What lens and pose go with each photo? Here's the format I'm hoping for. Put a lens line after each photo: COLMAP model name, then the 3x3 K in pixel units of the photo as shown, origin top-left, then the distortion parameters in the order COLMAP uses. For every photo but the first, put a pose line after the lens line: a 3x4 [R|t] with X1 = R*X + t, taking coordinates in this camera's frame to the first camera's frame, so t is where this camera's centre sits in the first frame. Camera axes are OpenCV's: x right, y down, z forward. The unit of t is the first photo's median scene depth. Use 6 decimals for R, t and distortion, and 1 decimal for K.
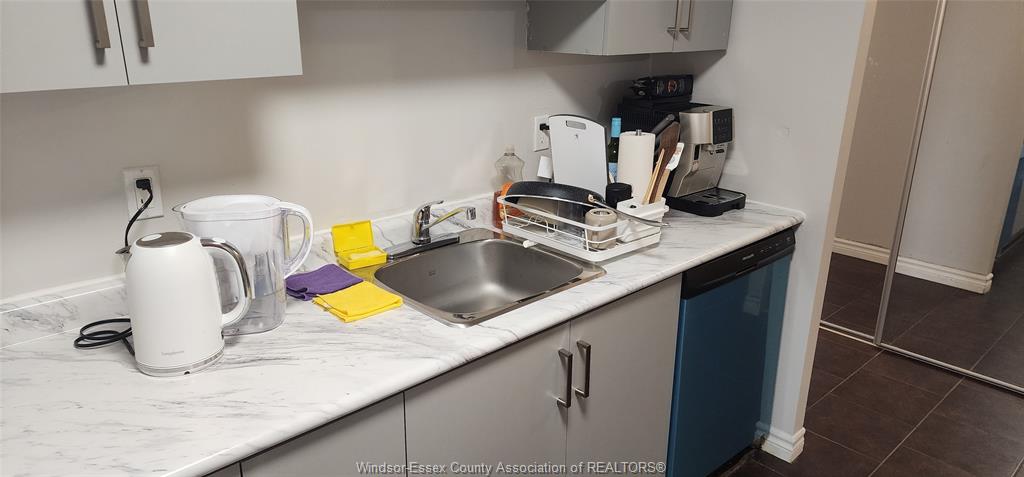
lens RADIAL K [[686.2, 0, 512.0], [0, 686.2, 238.5], [0, 0, 1]] dist [0.106902, -0.118578]
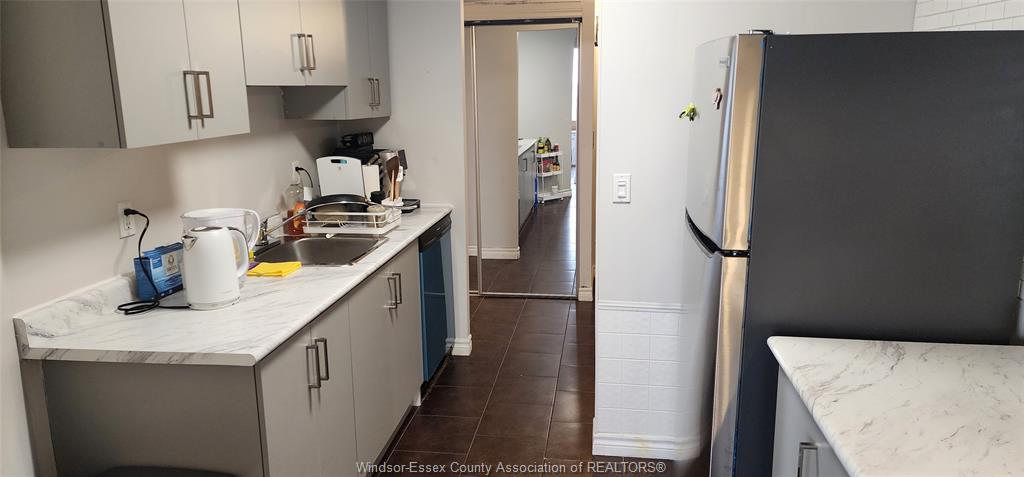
lens RADIAL K [[686.2, 0, 512.0], [0, 686.2, 238.5], [0, 0, 1]] dist [0.106902, -0.118578]
pose [[0.772411, -0.151439, 0.616804, -0.640176], [0.217132, 0.975605, -0.032377, 0.158526], [-0.596854, 0.158936, 0.786450, -0.516287]]
